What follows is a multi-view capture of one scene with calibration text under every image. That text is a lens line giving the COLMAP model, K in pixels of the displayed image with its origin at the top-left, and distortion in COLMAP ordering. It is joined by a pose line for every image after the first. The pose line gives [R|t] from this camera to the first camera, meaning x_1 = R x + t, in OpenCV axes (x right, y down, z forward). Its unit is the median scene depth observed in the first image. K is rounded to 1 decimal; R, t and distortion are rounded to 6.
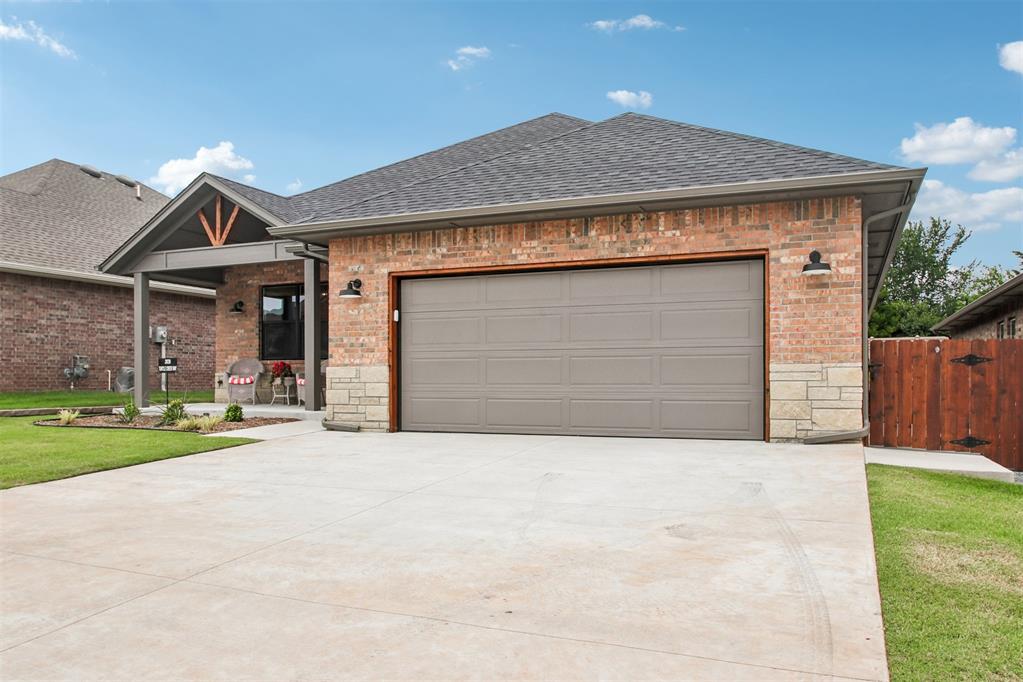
lens RADIAL K [[741.2, 0, 509.5], [0, 741.2, 375.2], [0, 0, 1]] dist [-0.047104, 0.010346]
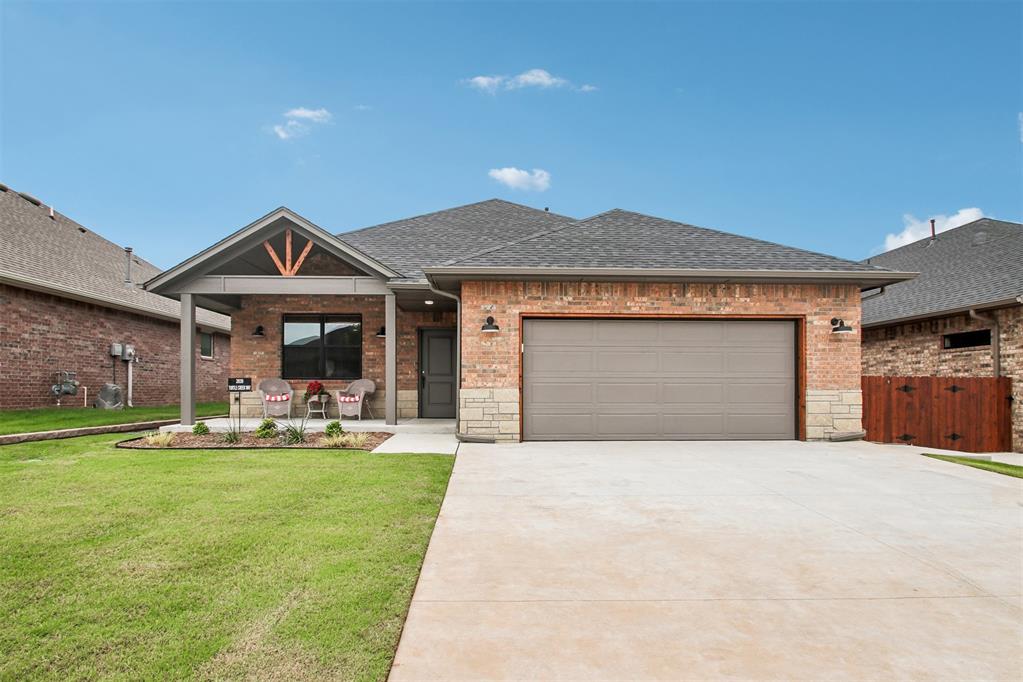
lens RADIAL K [[522.5, 0, 488.4], [0, 522.5, 385.3], [0, 0, 1]] dist [-0.012866, -0.001051]
pose [[0.918152, 0.006810, 0.396170, -0.551355], [-0.005025, 0.999972, -0.005543, -0.012940], [-0.396196, 0.003099, 0.918161, 0.218021]]
